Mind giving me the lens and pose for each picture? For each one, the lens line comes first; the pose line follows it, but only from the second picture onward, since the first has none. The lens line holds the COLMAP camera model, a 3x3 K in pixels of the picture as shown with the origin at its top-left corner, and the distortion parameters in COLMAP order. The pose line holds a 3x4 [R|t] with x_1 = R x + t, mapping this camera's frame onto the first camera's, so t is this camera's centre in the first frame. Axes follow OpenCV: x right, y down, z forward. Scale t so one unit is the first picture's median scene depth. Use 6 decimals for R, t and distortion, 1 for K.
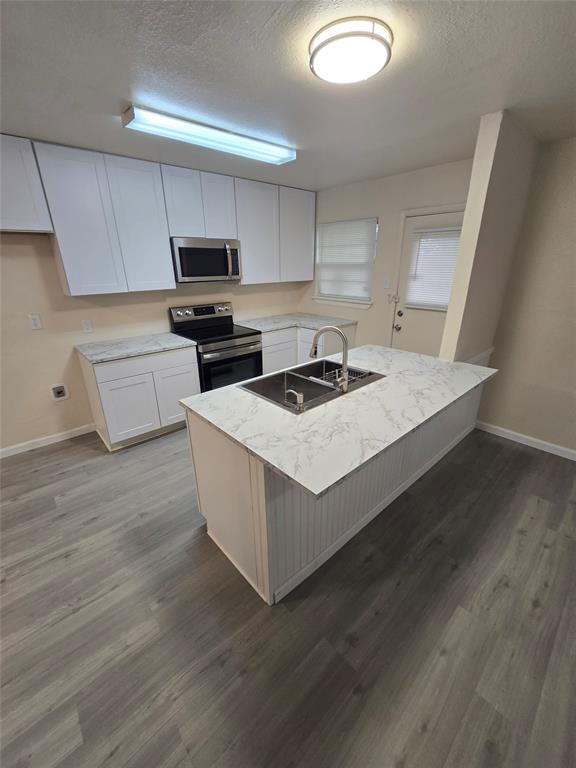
lens RADIAL K [[316.7, 0, 288.0], [0, 316.7, 384.0], [0, 0, 1]] dist [-0.001824, -0.000091]
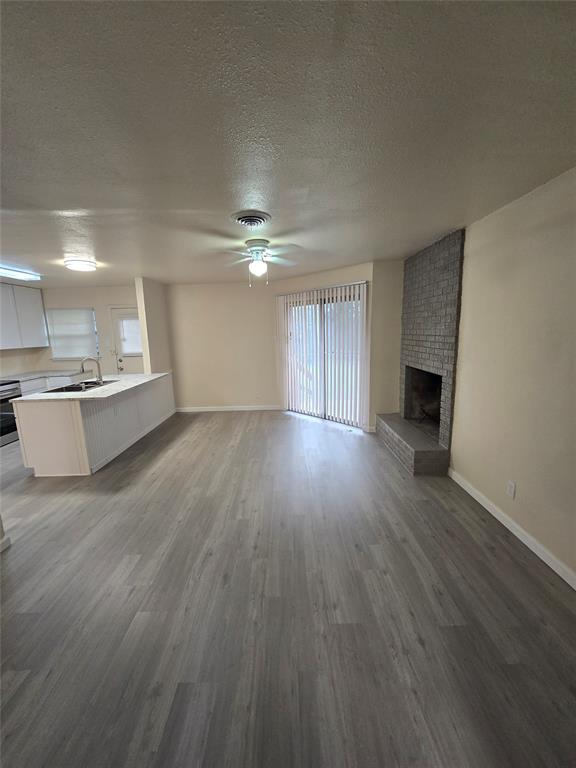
lens RADIAL K [[316.7, 0, 288.0], [0, 316.7, 384.0], [0, 0, 1]] dist [-0.001824, -0.000091]
pose [[0.674482, -0.137716, 0.725334, -0.470205], [0.290906, 0.952542, -0.089656, 0.504297], [-0.678563, 0.271475, 0.682534, -1.198964]]
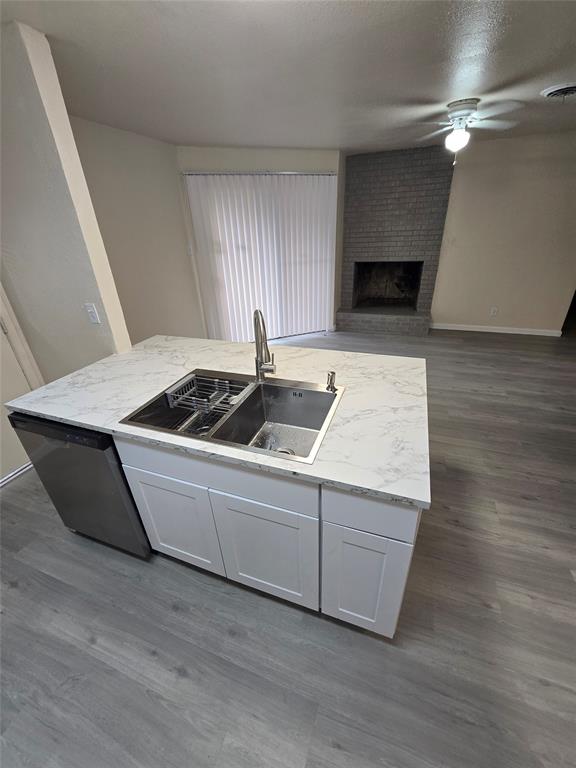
lens RADIAL K [[311.6, 0, 288.0], [0, 311.6, 384.0], [0, 0, 1]] dist [-0.006821, -0.000591]
pose [[-0.450784, -0.378749, 0.808297, -0.458110], [0.370591, 0.744384, 0.555478, -0.348287], [-0.812069, 0.549947, -0.195195, 0.951883]]
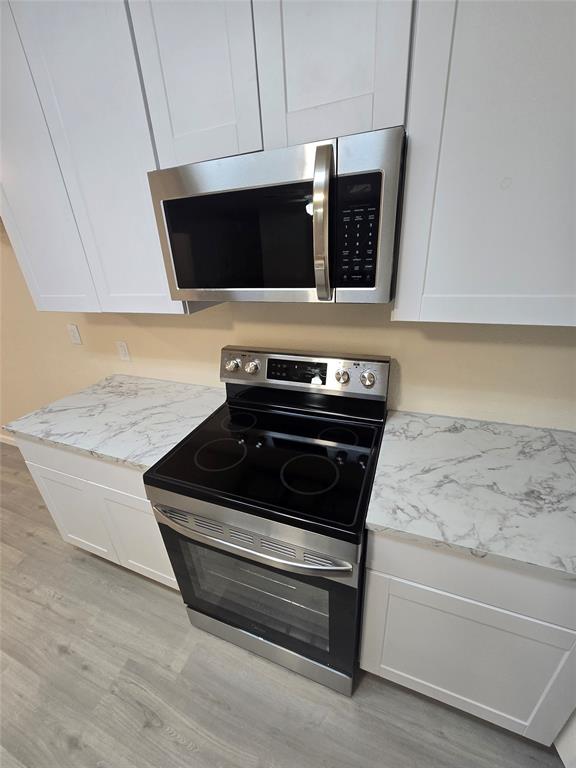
lens RADIAL K [[316.7, 0, 288.0], [0, 316.7, 384.0], [0, 0, 1]] dist [-0.001824, -0.000091]
pose [[0.436447, 0.363786, -0.822906, 0.927240], [-0.280781, 0.924007, 0.259562, -0.245764], [0.854796, 0.117771, 0.505425, 0.612533]]
